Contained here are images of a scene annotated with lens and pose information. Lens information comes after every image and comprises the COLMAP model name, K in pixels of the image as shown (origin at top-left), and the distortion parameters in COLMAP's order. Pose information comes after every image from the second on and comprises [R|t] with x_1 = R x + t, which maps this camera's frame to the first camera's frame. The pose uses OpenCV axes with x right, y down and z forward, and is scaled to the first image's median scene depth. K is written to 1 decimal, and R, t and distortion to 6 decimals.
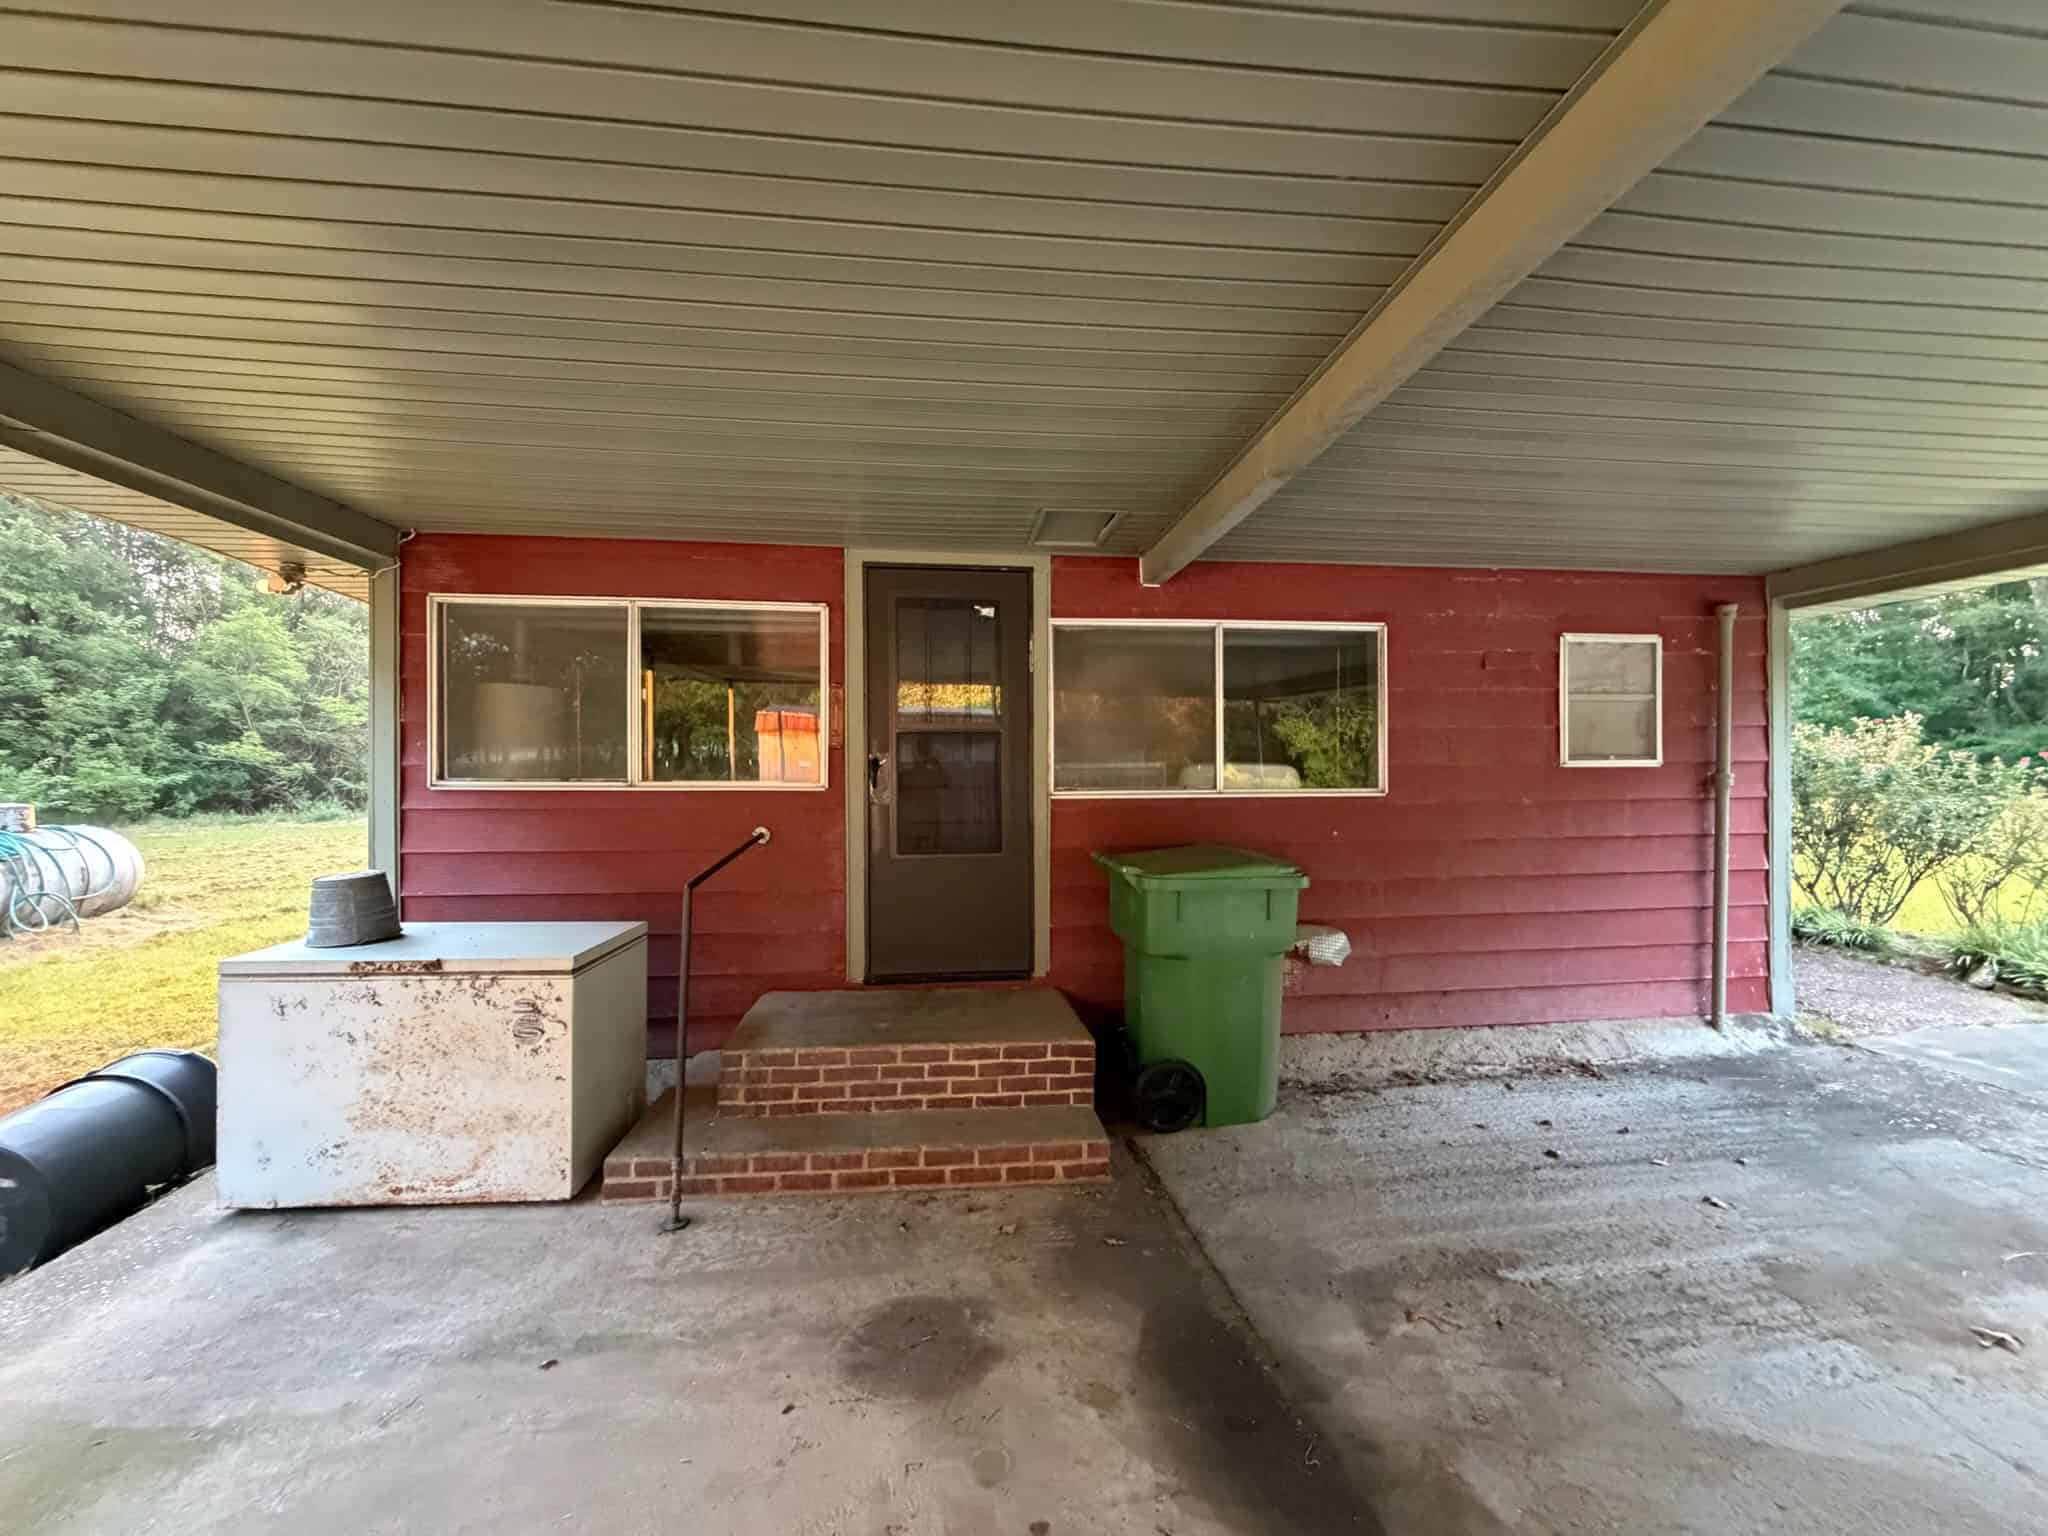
lens RADIAL K [[812.3, 0, 1024.0], [0, 812.3, 768.0], [0, 0, 1]] dist [-0.001813, -0.000208]
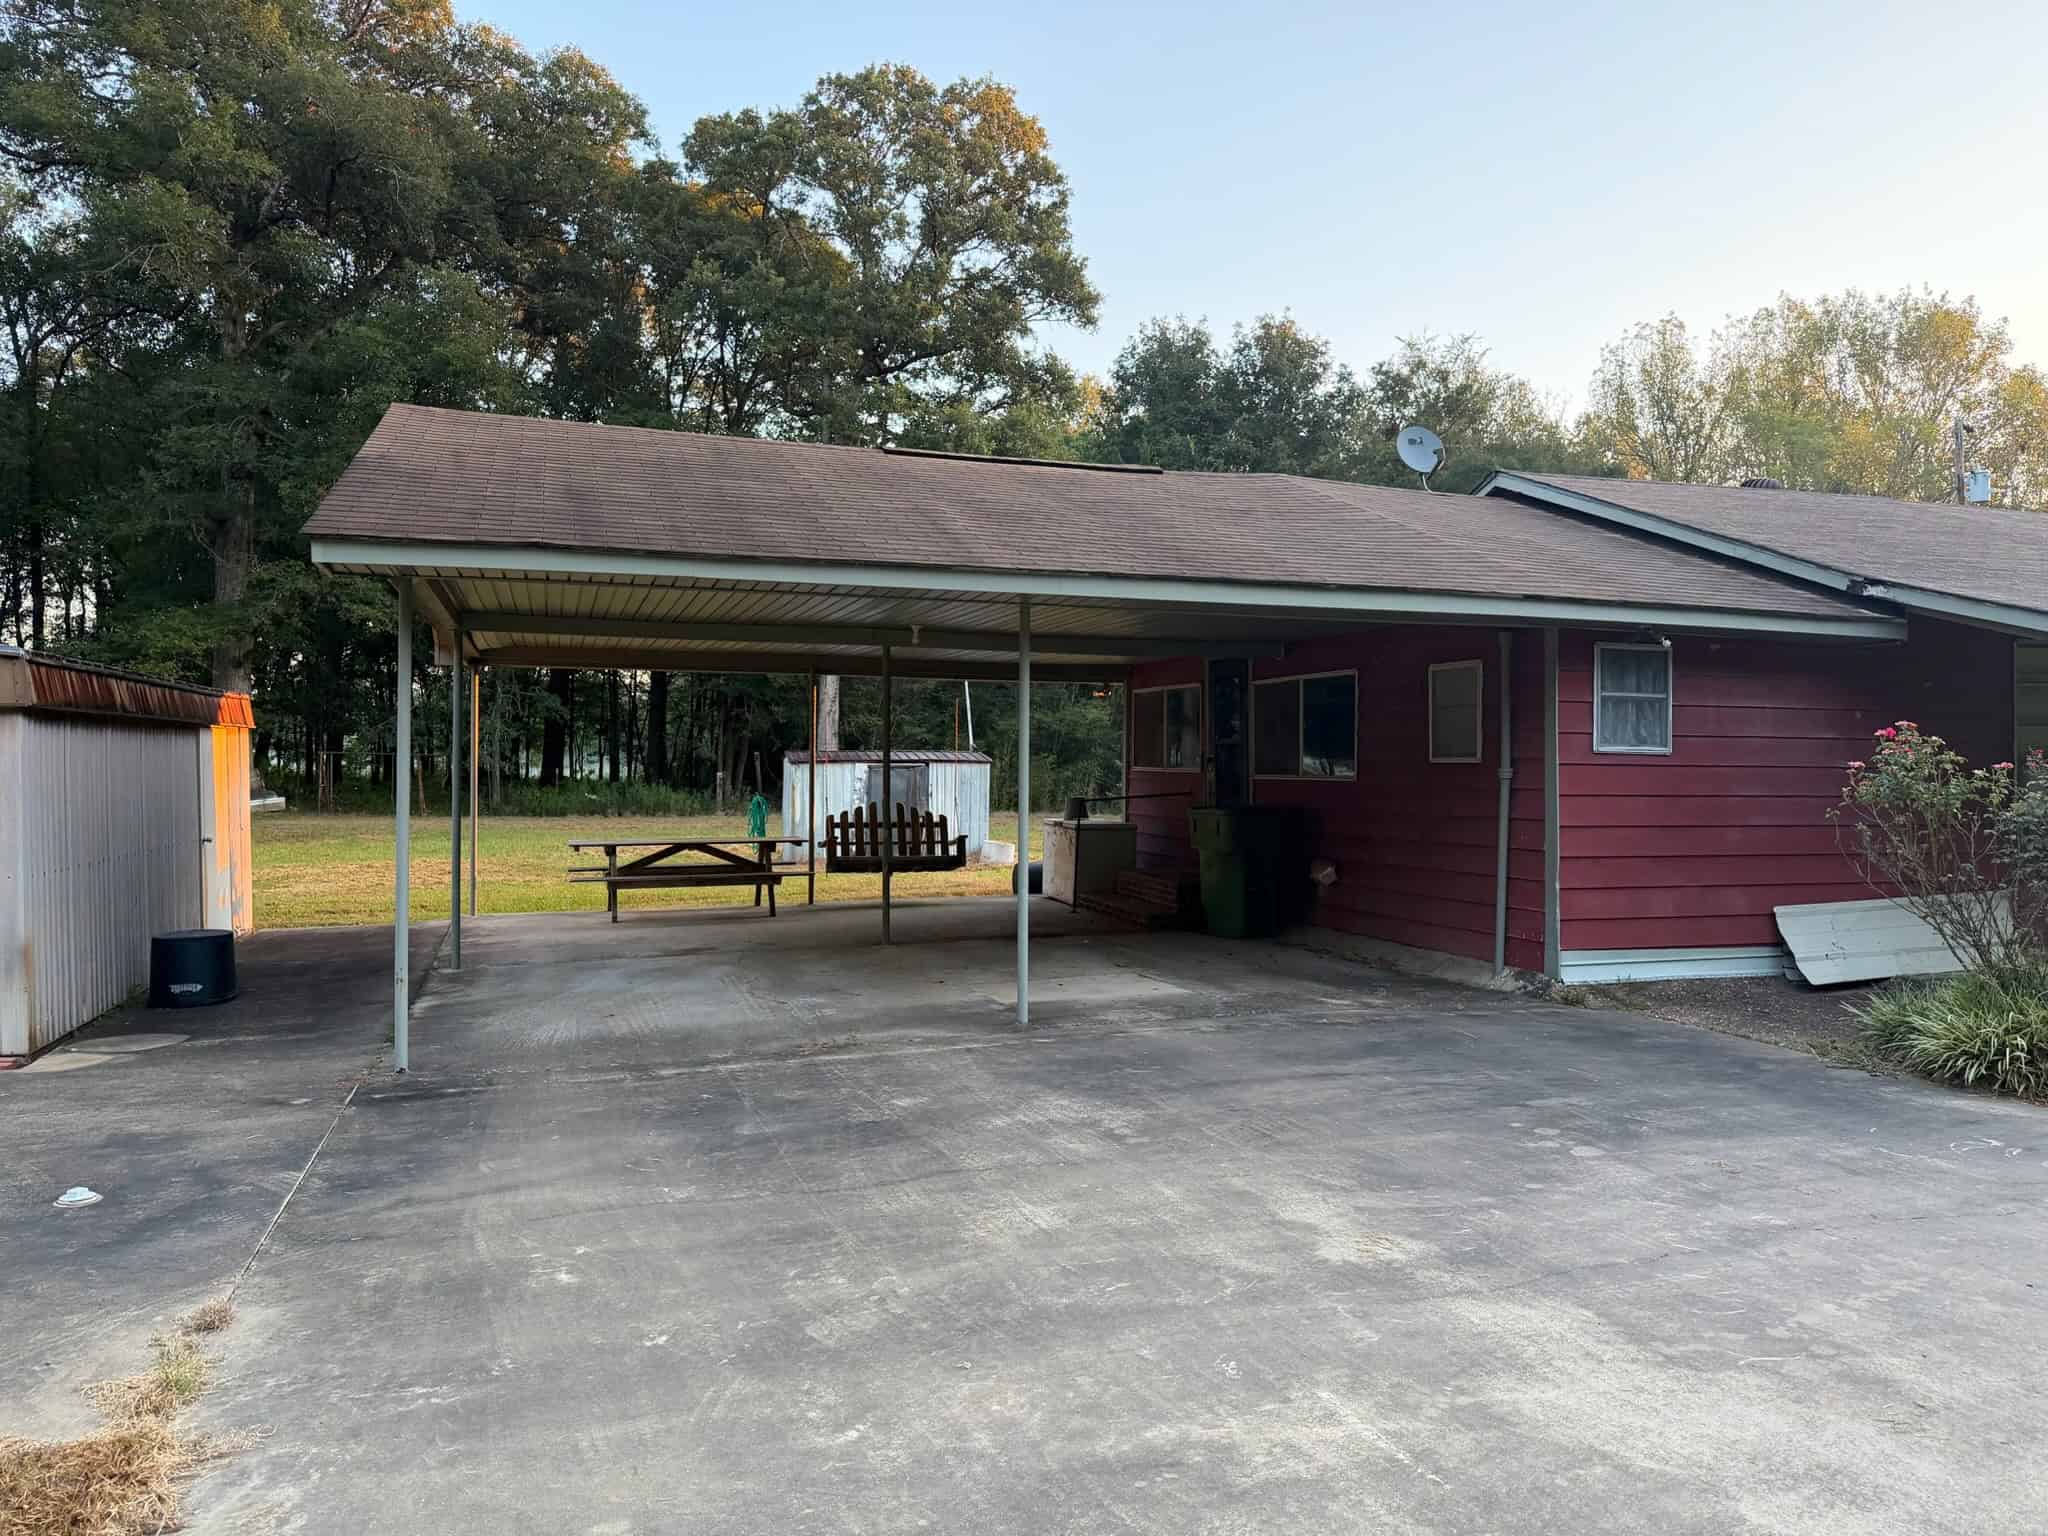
lens RADIAL K [[1528.0, 0, 1024.0], [0, 1528.0, 768.0], [0, 0, 1]] dist [0.002879, 0.001021]
pose [[0.207199, 0.003395, -0.978293, 3.057583], [-0.005432, 0.999983, 0.002320, 0.005580], [0.978284, 0.004833, 0.207214, -0.209637]]
